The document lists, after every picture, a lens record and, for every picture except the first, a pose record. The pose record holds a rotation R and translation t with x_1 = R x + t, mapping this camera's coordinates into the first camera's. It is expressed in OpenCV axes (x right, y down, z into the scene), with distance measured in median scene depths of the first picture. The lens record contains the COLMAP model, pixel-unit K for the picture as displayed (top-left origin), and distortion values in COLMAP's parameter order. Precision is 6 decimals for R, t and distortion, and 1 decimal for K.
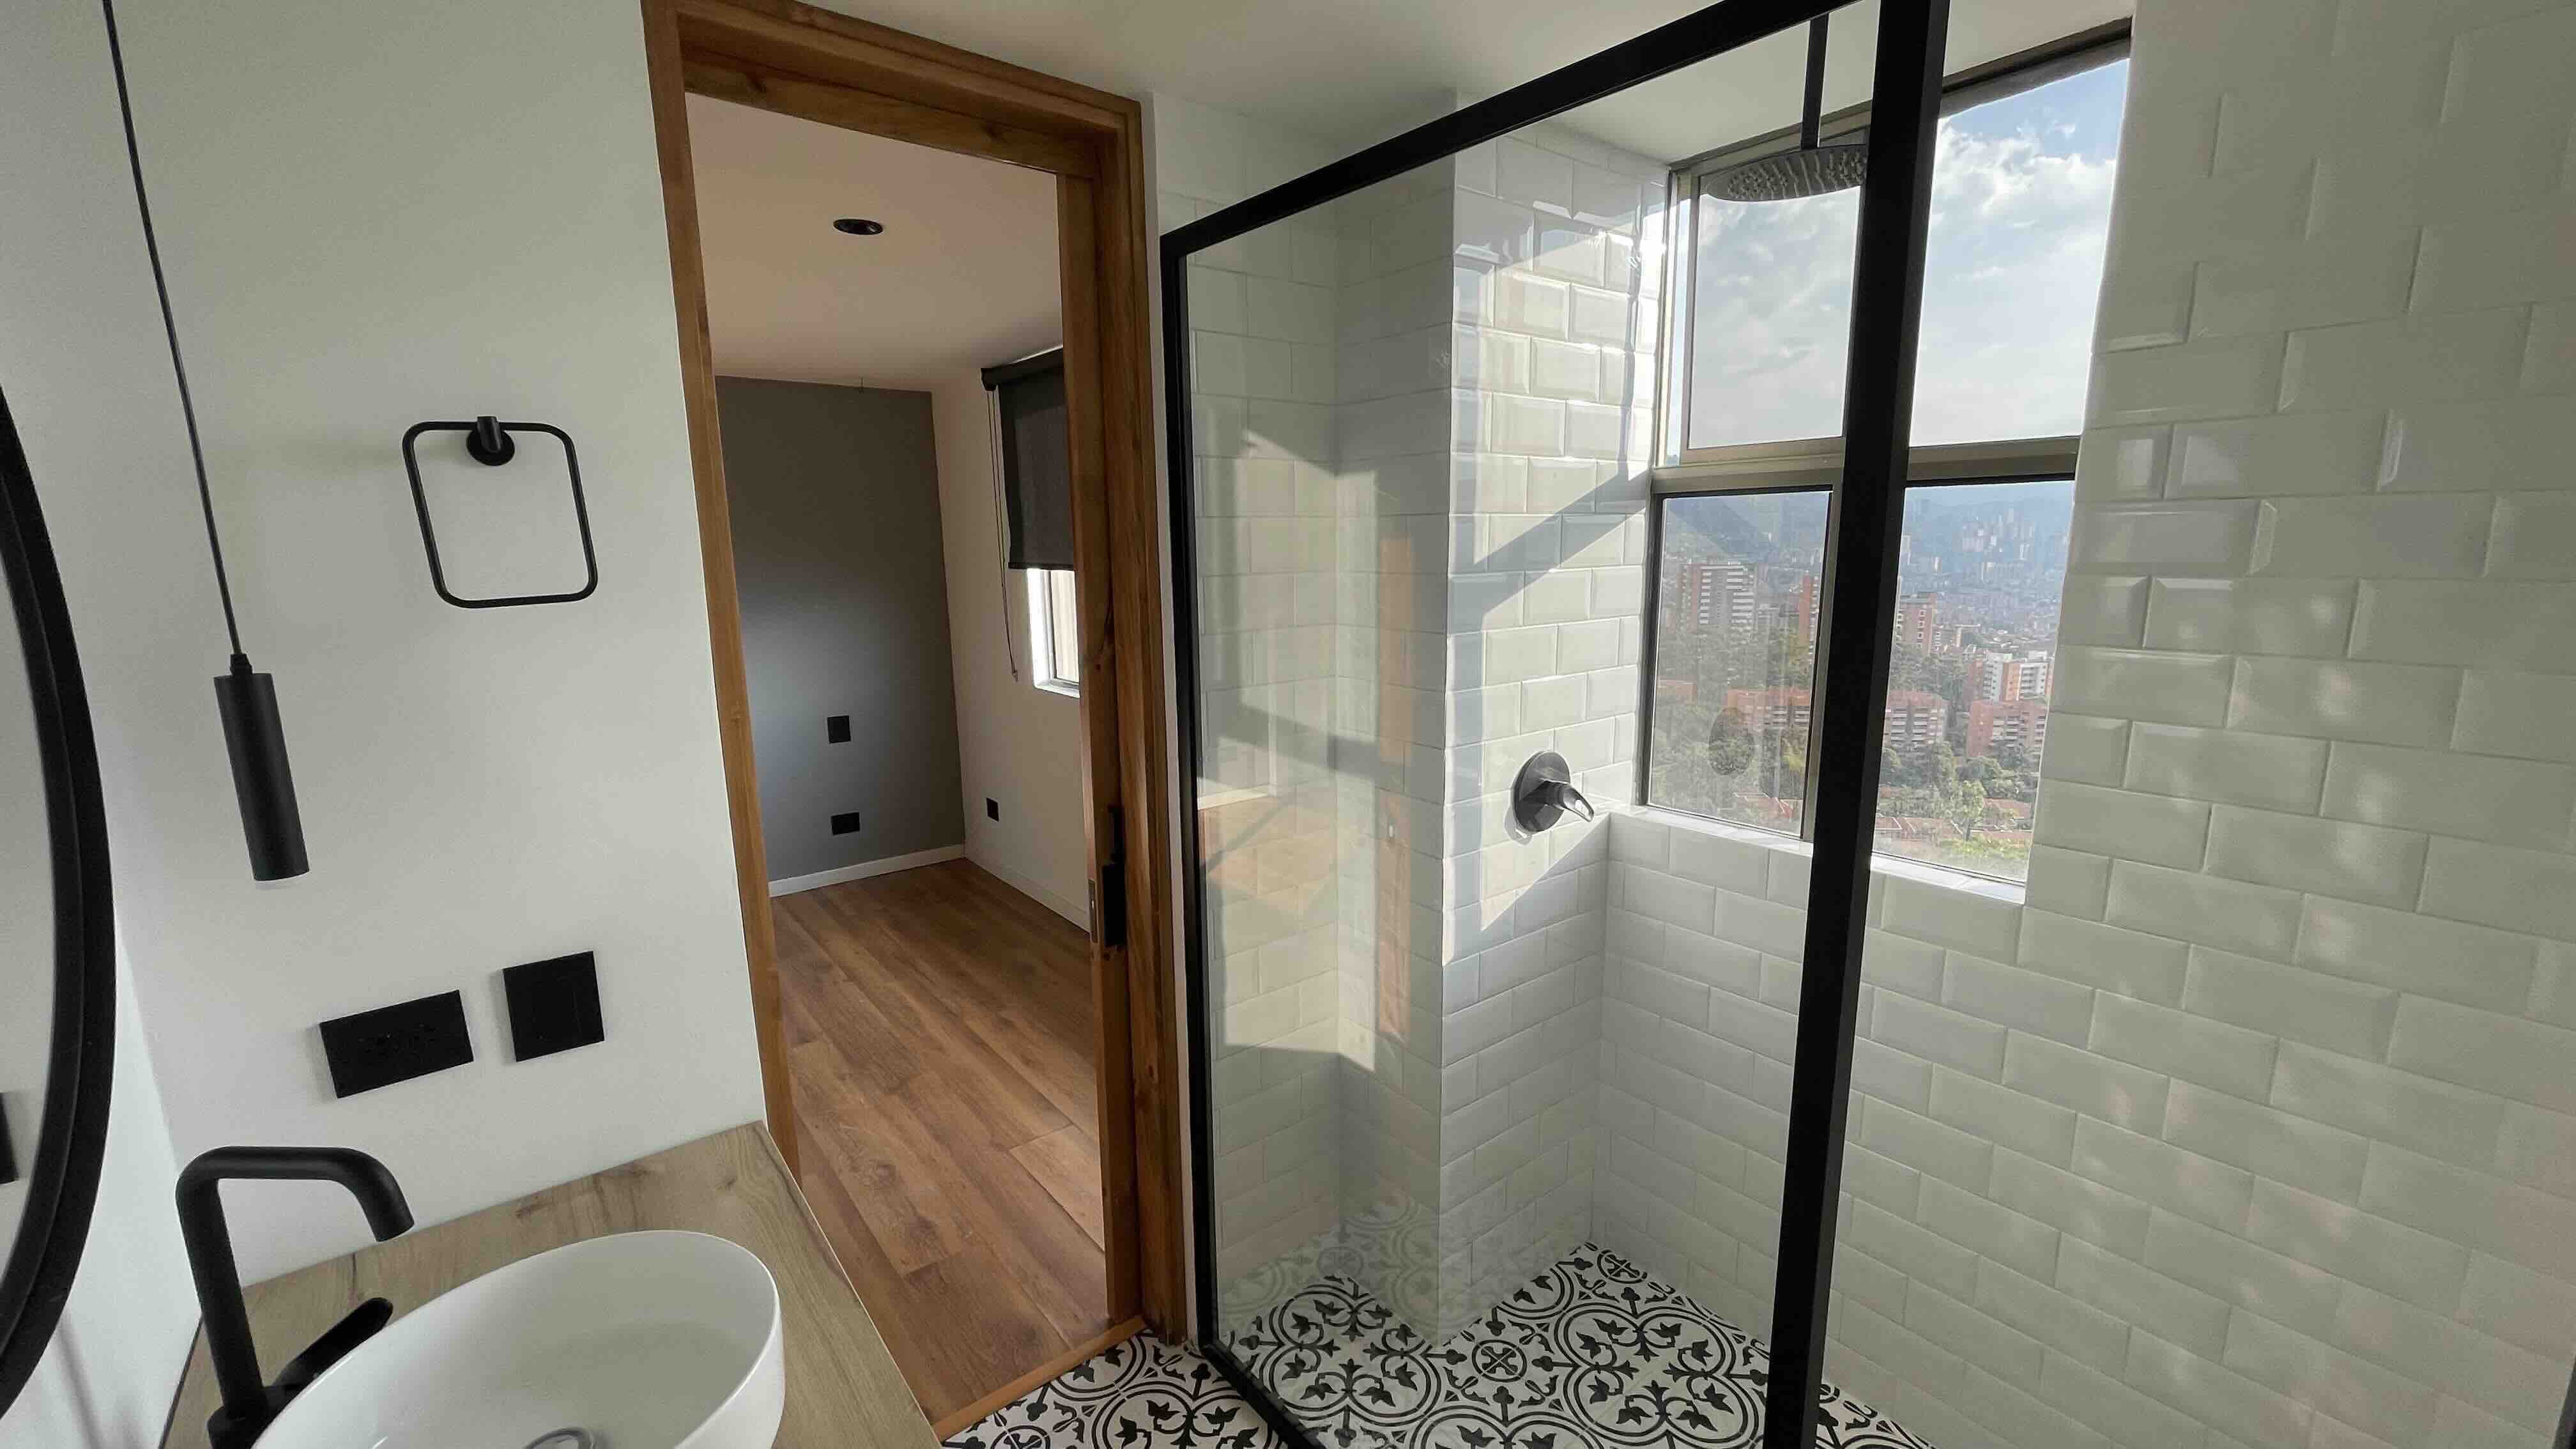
lens RADIAL K [[1040.4, 0, 1285.8], [0, 1040.4, 730.9], [0, 0, 1]] dist [-0.006528, -0.000381]
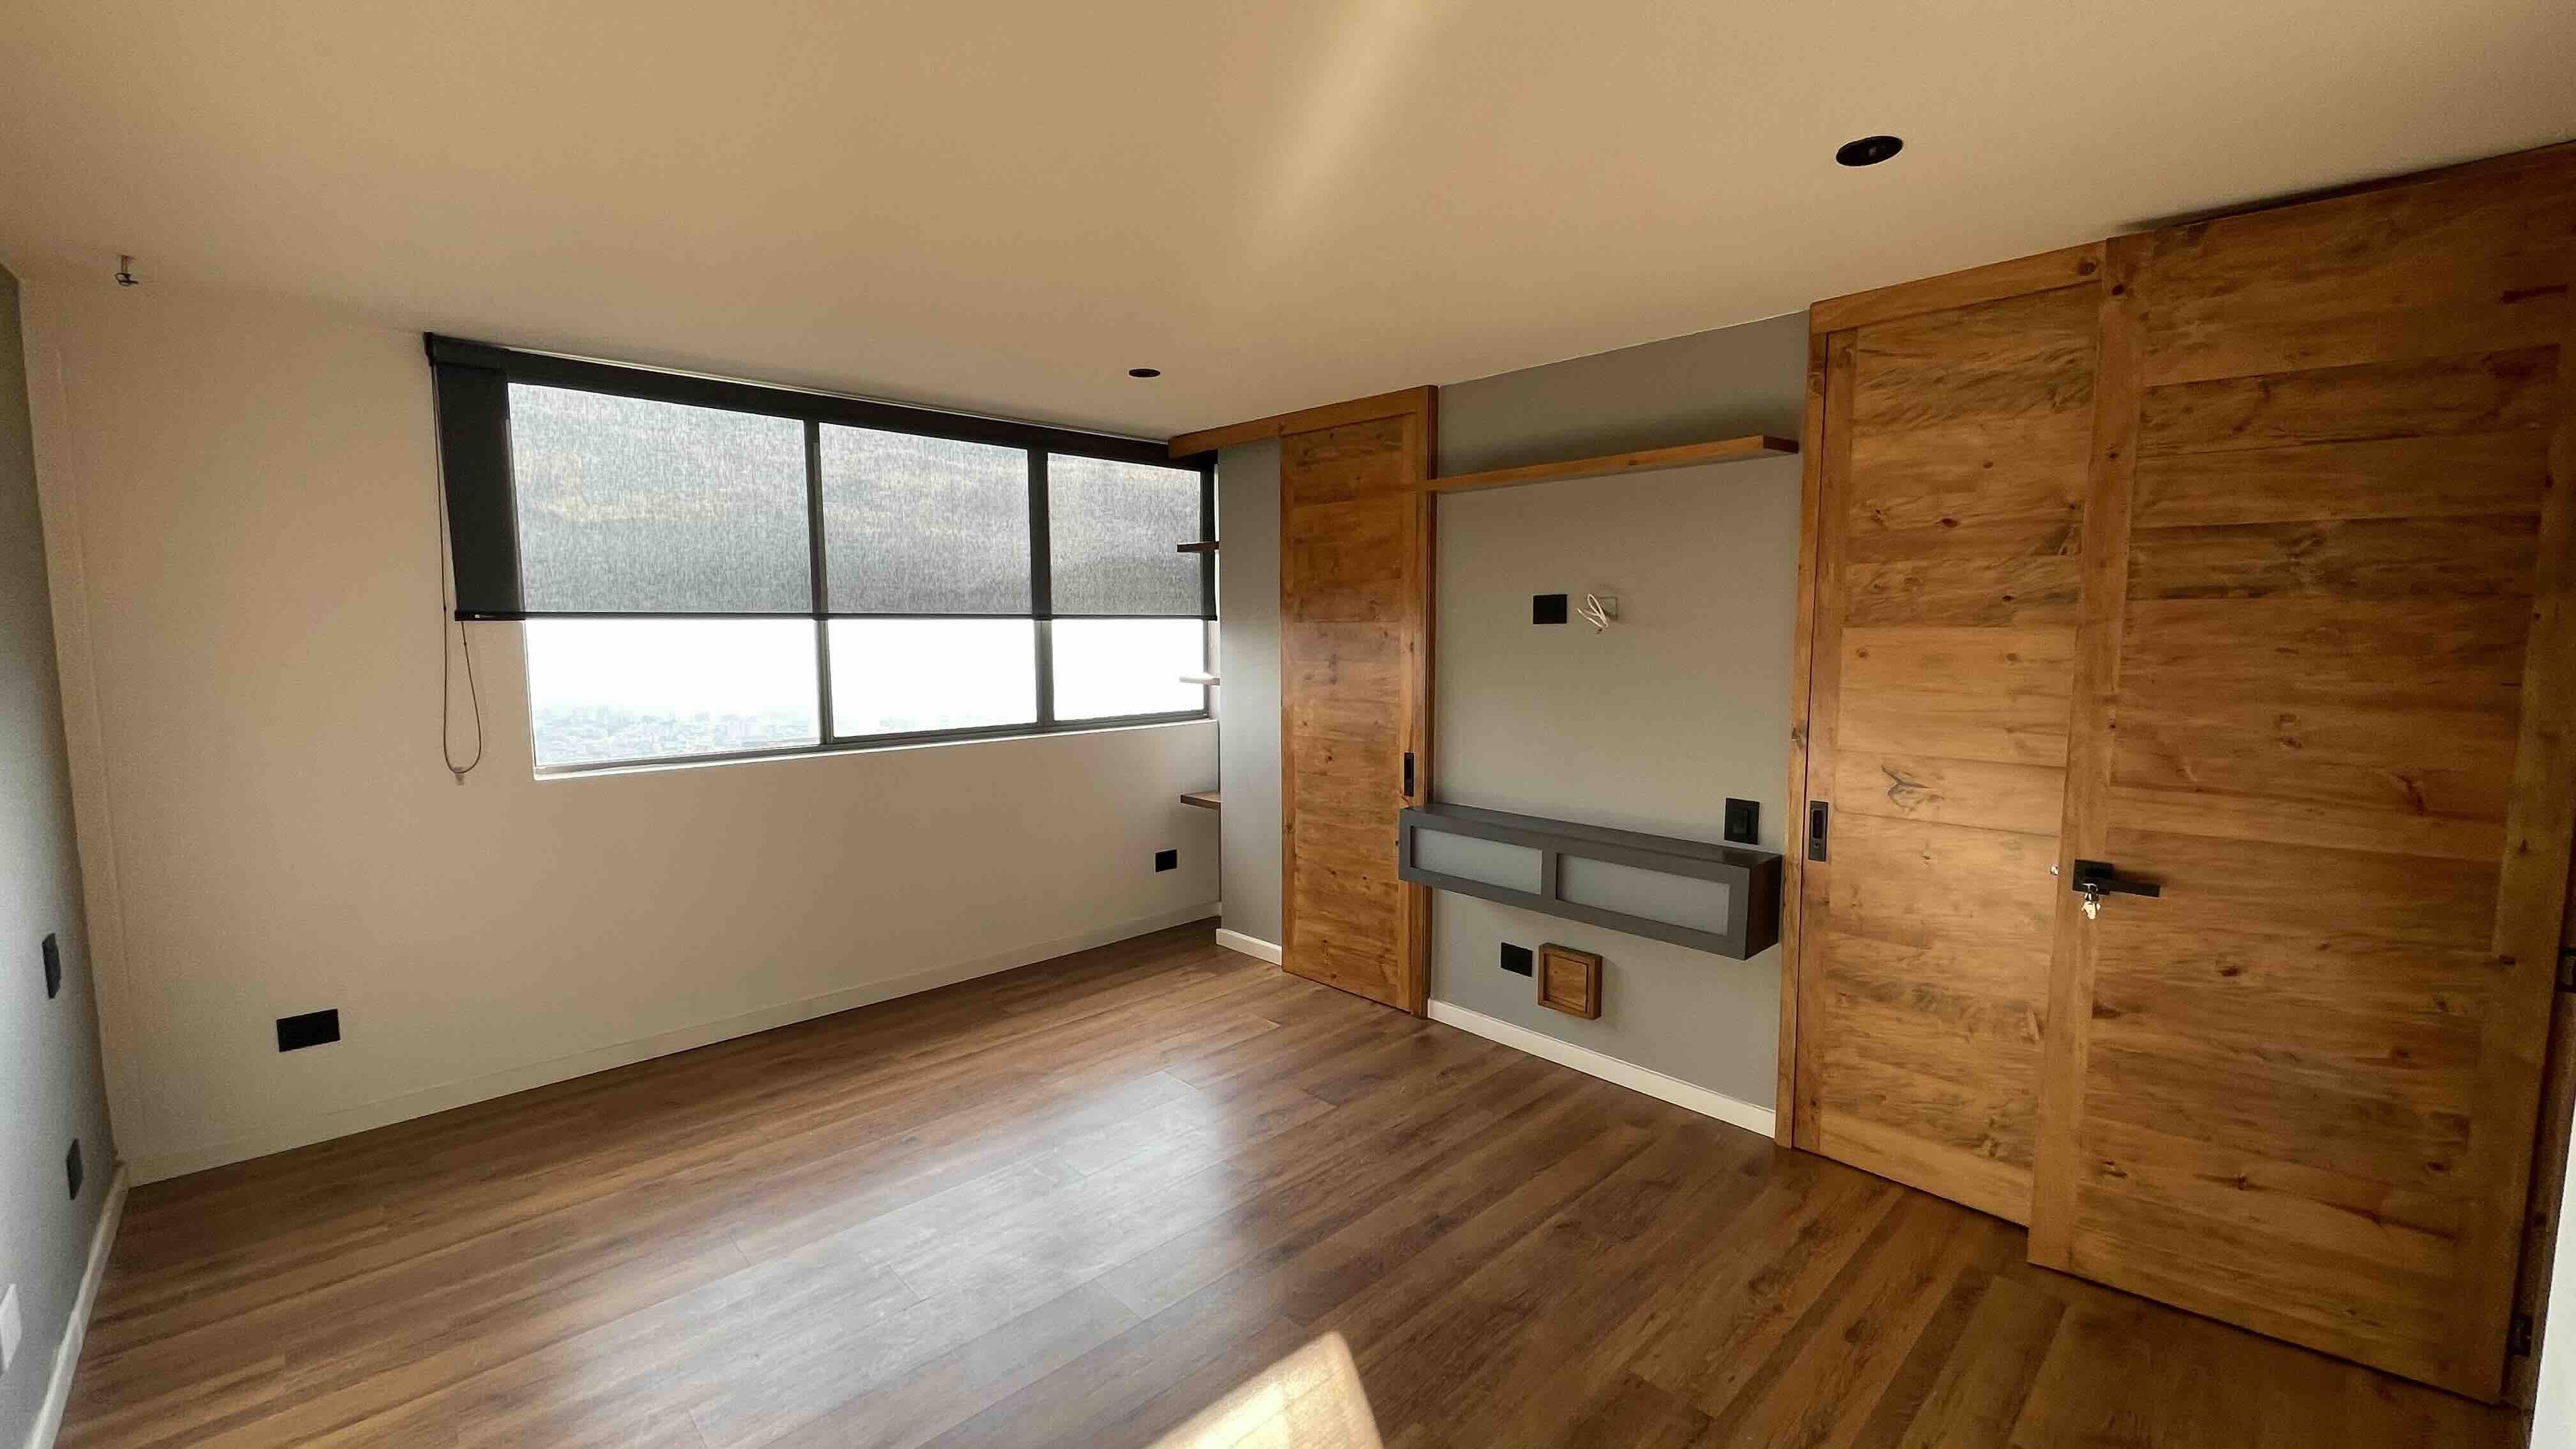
lens RADIAL K [[1040.4, 0, 1289.9], [0, 1040.4, 723.3], [0, 0, 1]] dist [-0.006528, -0.000381]
pose [[-0.084337, -0.078000, 0.993380, -1.046725], [0.186995, 0.977980, 0.092666, -0.051691], [-0.978734, 0.193572, -0.067894, 0.534758]]
